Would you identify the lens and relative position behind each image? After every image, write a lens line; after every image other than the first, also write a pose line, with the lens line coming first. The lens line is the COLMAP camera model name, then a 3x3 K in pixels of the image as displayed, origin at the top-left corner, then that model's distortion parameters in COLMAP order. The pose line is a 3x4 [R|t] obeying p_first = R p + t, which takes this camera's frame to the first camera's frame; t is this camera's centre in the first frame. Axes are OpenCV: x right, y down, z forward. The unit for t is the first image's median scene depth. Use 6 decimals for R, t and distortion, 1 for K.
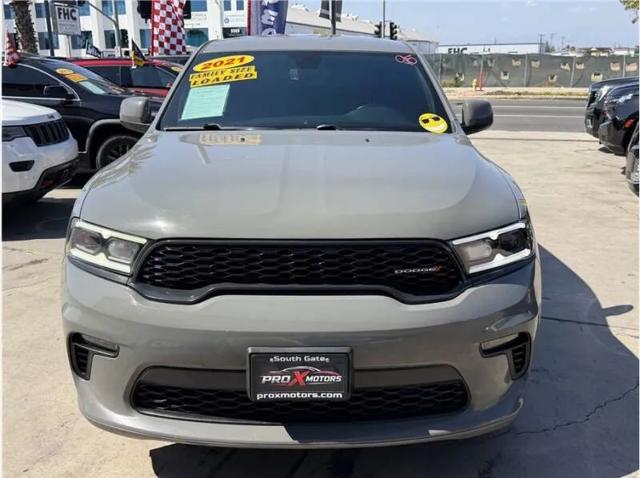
lens RADIAL K [[635.1, 0, 323.2], [0, 635.1, 234.5], [0, 0, 1]] dist [0.059111, 0.000000]
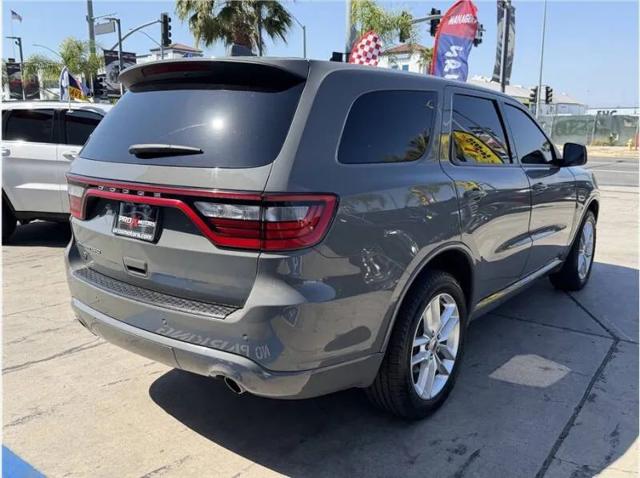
lens RADIAL K [[559.8, 0, 319.1], [0, 559.8, 241.4], [0, 0, 1]] dist [0.028001, -0.046601]
pose [[0.966009, 0.058293, -0.251852, -0.140609], [-0.072123, 0.996333, -0.046029, 0.026085], [0.248245, 0.062628, 0.966671, -0.026127]]
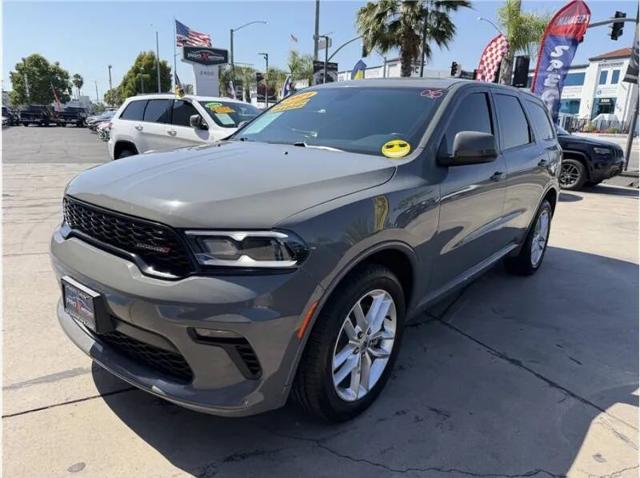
lens RADIAL K [[455.3, 0, 319.3], [0, 455.3, 244.5], [0, 0, 1]] dist [0.010064, -0.016641]
pose [[0.767433, 0.194807, -0.610817, 0.547303], [-0.197656, 0.978203, 0.063642, -0.039480], [0.609901, 0.071891, 0.789210, 0.318213]]
